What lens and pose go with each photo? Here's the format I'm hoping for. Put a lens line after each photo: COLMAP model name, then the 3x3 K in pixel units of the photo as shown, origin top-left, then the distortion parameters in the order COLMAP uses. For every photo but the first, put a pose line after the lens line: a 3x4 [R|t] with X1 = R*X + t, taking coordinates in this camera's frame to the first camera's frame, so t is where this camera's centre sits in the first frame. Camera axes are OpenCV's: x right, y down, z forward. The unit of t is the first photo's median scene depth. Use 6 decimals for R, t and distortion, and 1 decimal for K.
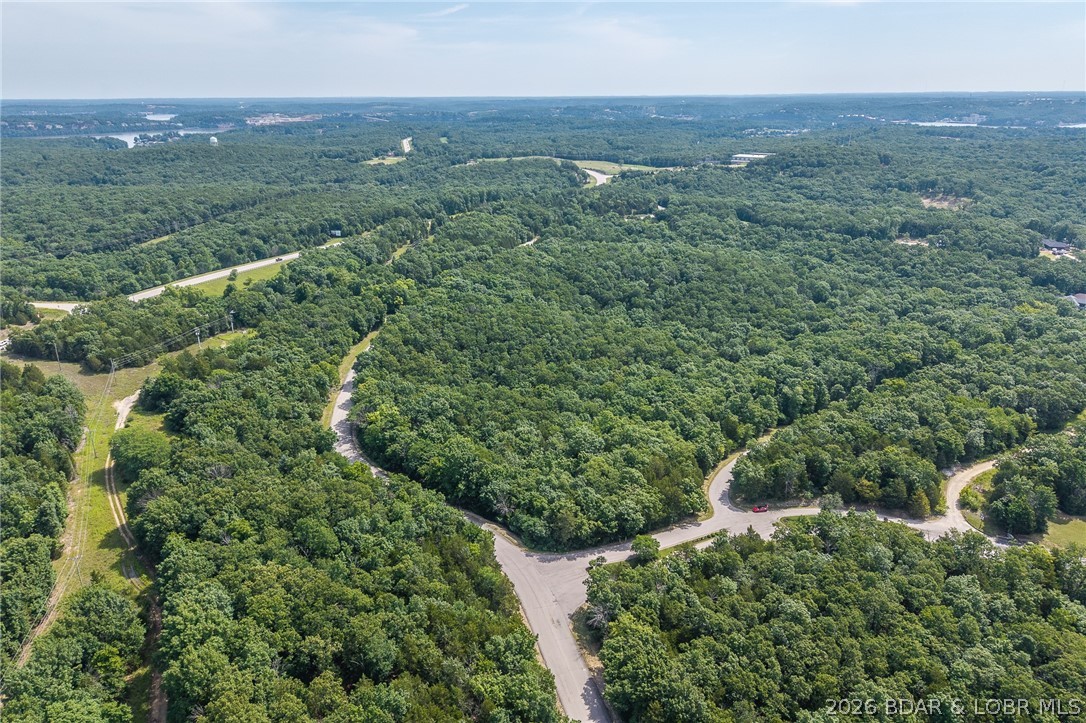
lens RADIAL K [[728.0, 0, 544.7], [0, 728.0, 376.2], [0, 0, 1]] dist [0.039730, -0.045280]
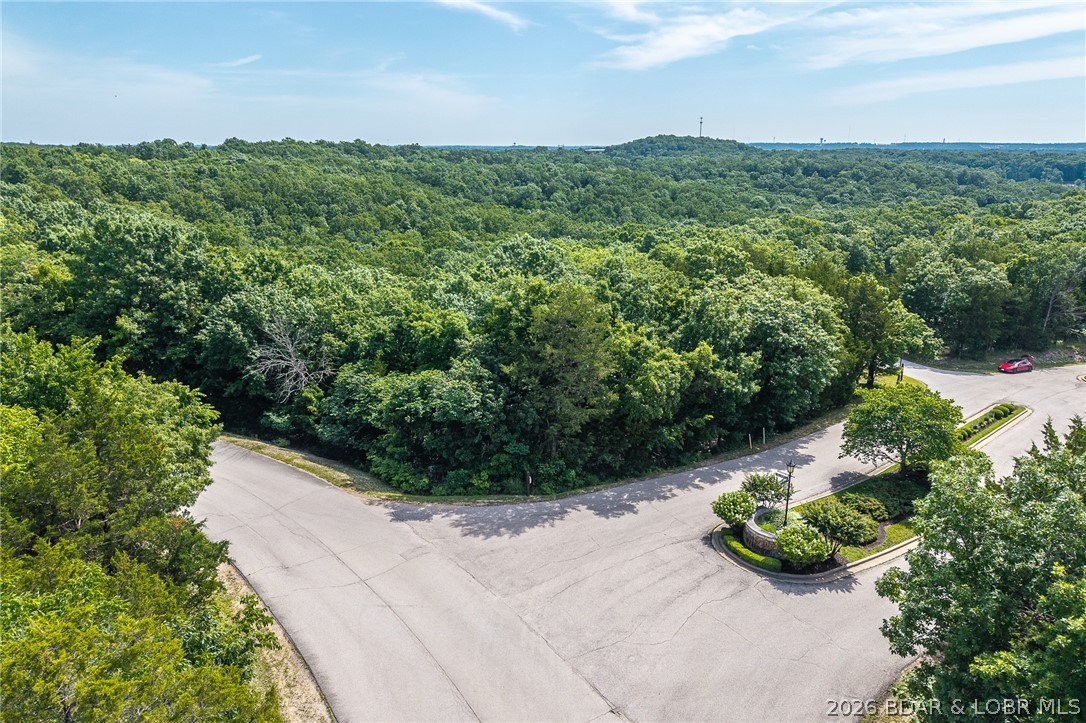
lens RADIAL K [[728.0, 0, 544.7], [0, 728.0, 376.2], [0, 0, 1]] dist [0.039730, -0.045280]
pose [[0.975663, -0.053631, 0.212615, -0.019399], [0.068841, 0.995522, -0.064787, 0.166835], [-0.208189, 0.077847, 0.974986, 0.591184]]
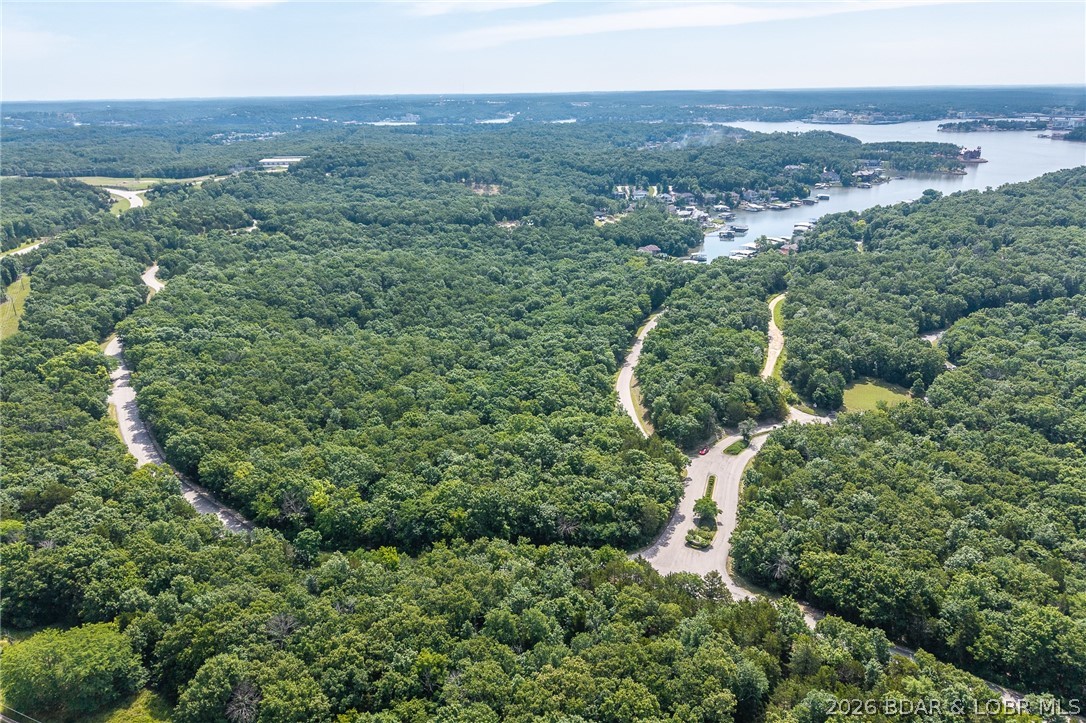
lens RADIAL K [[745.9, 0, 555.3], [0, 745.9, 346.2], [0, 0, 1]] dist [0.032332, -0.027289]
pose [[0.748469, -0.217326, 0.626549, -0.495670], [0.246400, 0.968279, 0.041512, -0.071726], [-0.615695, 0.123312, 0.778276, 0.188565]]
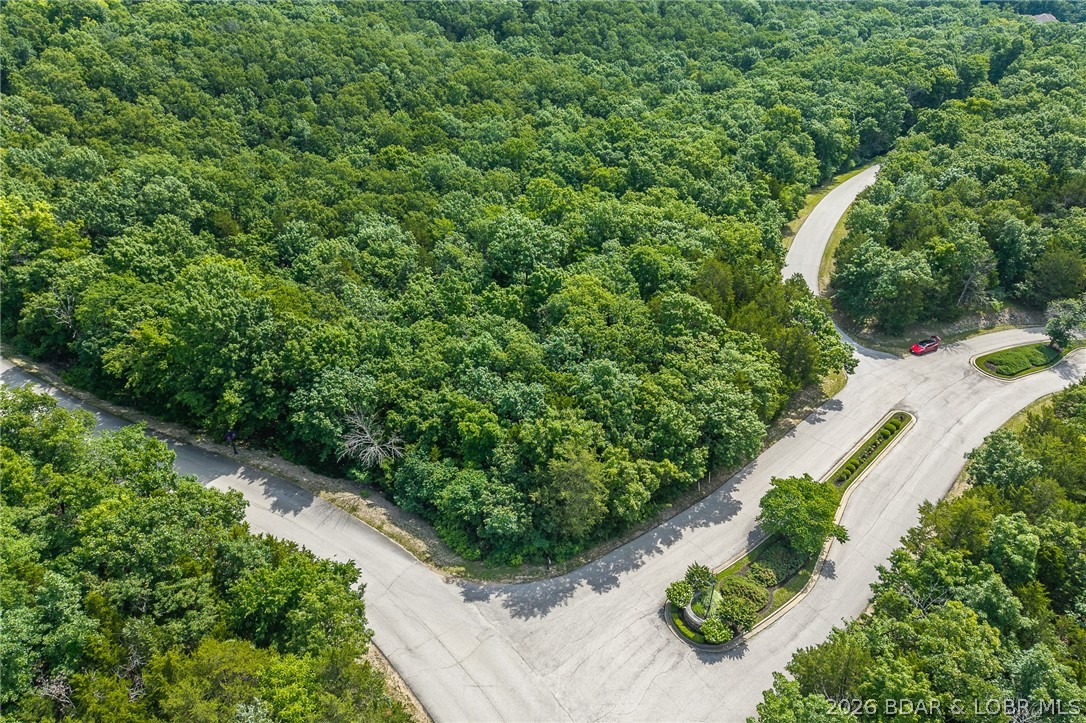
lens RADIAL K [[728.0, 0, 544.7], [0, 728.0, 376.2], [0, 0, 1]] dist [0.039730, -0.045280]
pose [[0.968160, -0.133426, 0.211809, -0.035421], [0.077627, 0.964426, 0.252698, 0.053967], [-0.237991, -0.228210, 0.944076, 0.531129]]
